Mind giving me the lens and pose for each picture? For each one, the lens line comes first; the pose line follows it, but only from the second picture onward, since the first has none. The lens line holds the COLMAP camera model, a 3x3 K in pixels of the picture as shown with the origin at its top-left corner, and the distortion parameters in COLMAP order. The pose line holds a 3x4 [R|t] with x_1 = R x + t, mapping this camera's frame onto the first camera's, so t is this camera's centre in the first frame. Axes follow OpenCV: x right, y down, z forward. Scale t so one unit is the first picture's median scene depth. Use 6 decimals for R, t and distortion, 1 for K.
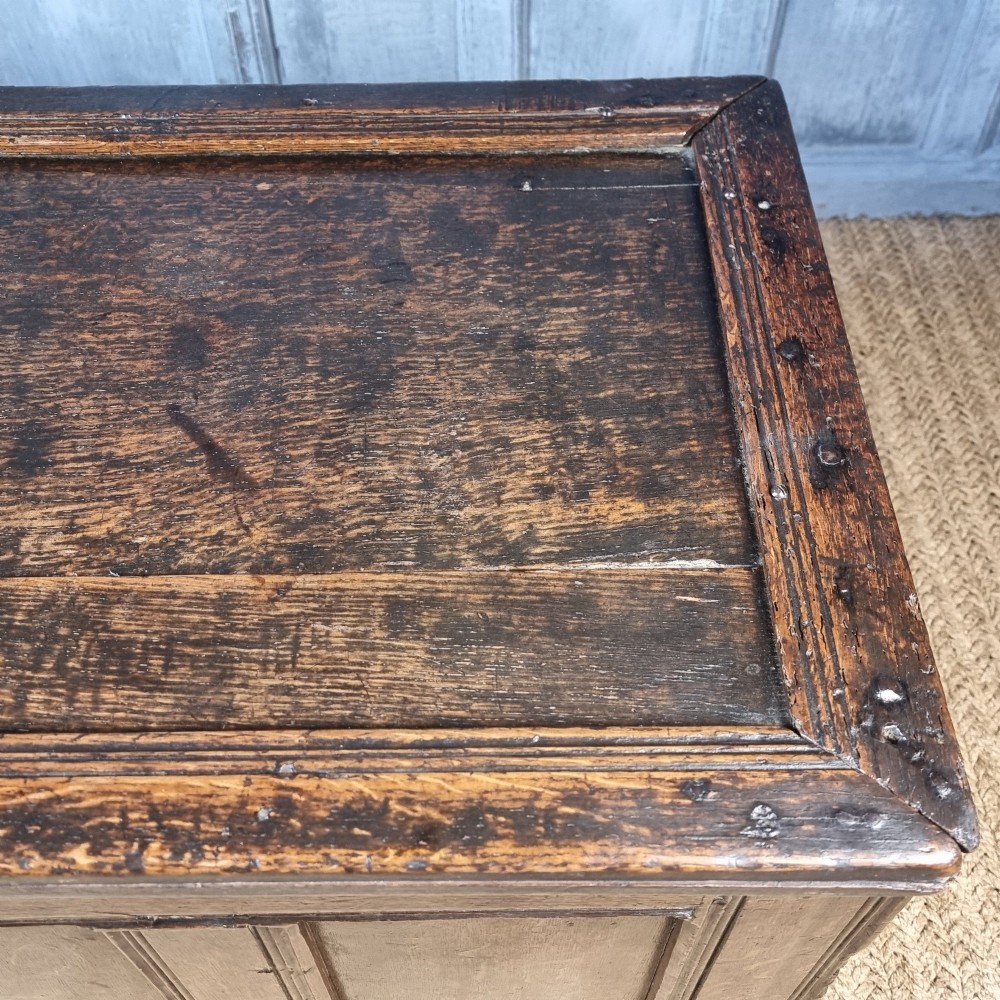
lens RADIAL K [[1093.1, 0, 500.0], [0, 1093.1, 500.0], [0, 0, 1]] dist [0.062144, -0.060310]
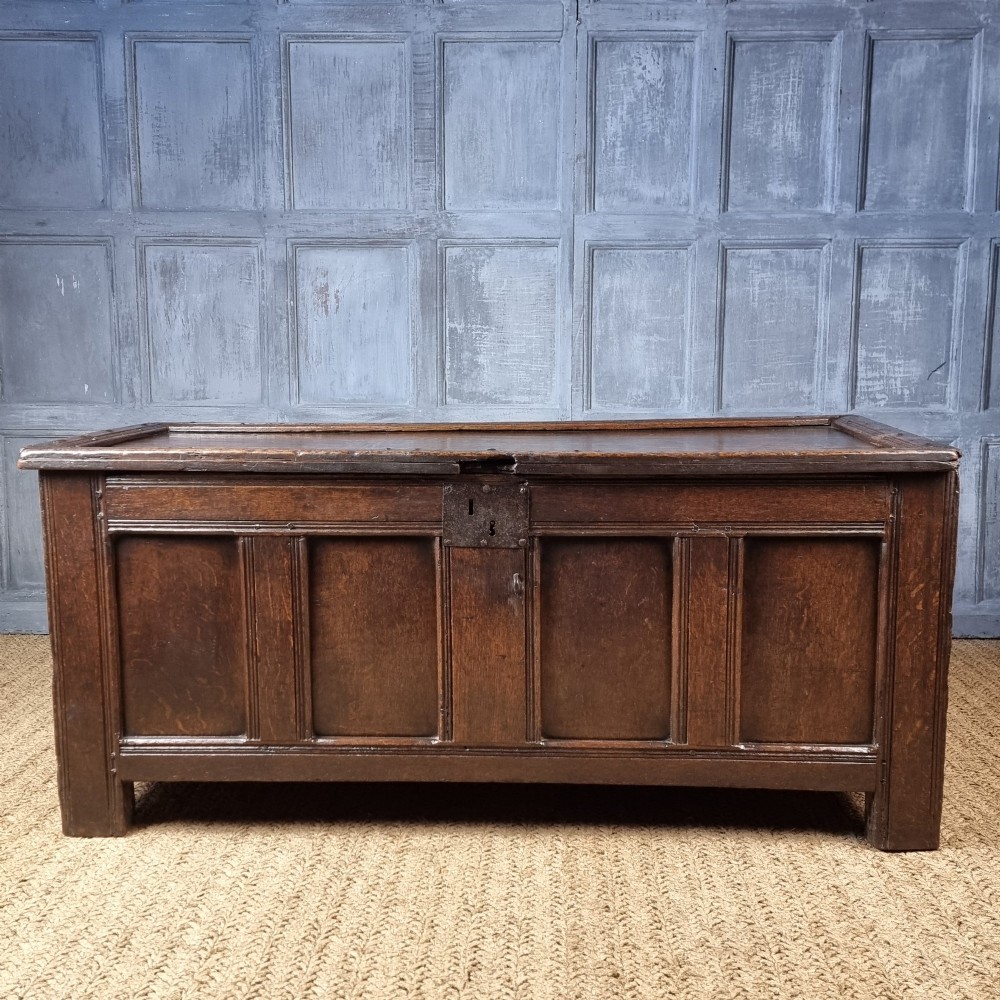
lens RADIAL K [[1067.7, 0, 500.0], [0, 1067.7, 500.0], [0, 0, 1]] dist [0.078928, -0.062582]
pose [[0.998402, 0.000024, -0.056509, -0.543195], [-0.039146, 0.721498, -0.691309, 1.849867], [0.040754, 0.692417, 0.720346, -0.918797]]
